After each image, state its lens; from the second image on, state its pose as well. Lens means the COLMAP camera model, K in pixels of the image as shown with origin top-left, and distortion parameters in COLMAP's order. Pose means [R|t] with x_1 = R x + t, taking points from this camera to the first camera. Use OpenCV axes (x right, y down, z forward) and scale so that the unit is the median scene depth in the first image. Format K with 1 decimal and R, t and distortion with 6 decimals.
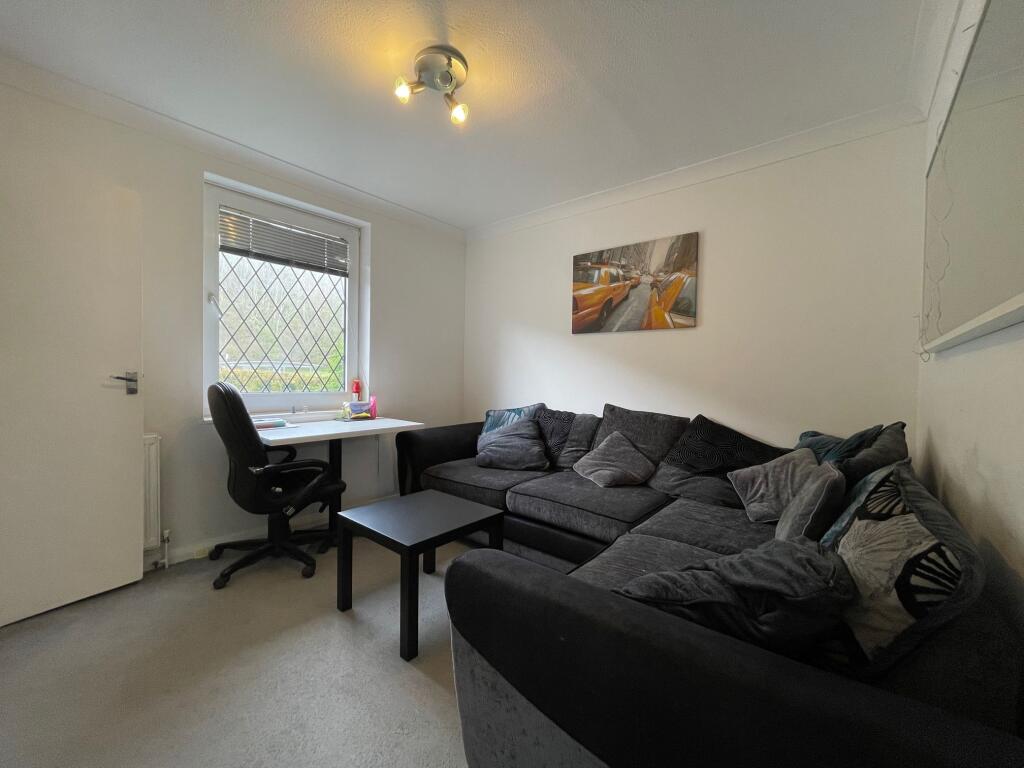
lens RADIAL K [[414.8, 0, 509.0], [0, 414.8, 381.7], [0, 0, 1]] dist [0.001548, 0.000292]
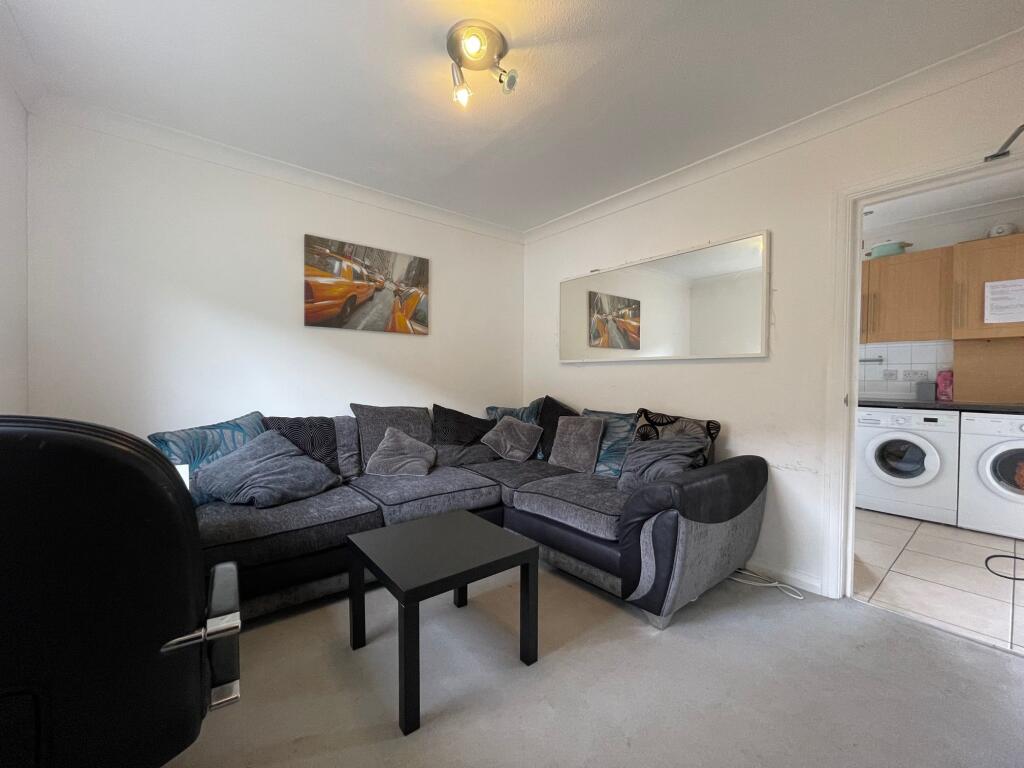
lens RADIAL K [[414.8, 0, 513.3], [0, 414.8, 379.0], [0, 0, 1]] dist [0.001548, 0.000292]
pose [[0.180345, -0.019382, 0.983412, -0.669119], [0.020471, 0.999663, 0.015948, -0.011669], [-0.983390, 0.017256, 0.180681, 0.470976]]
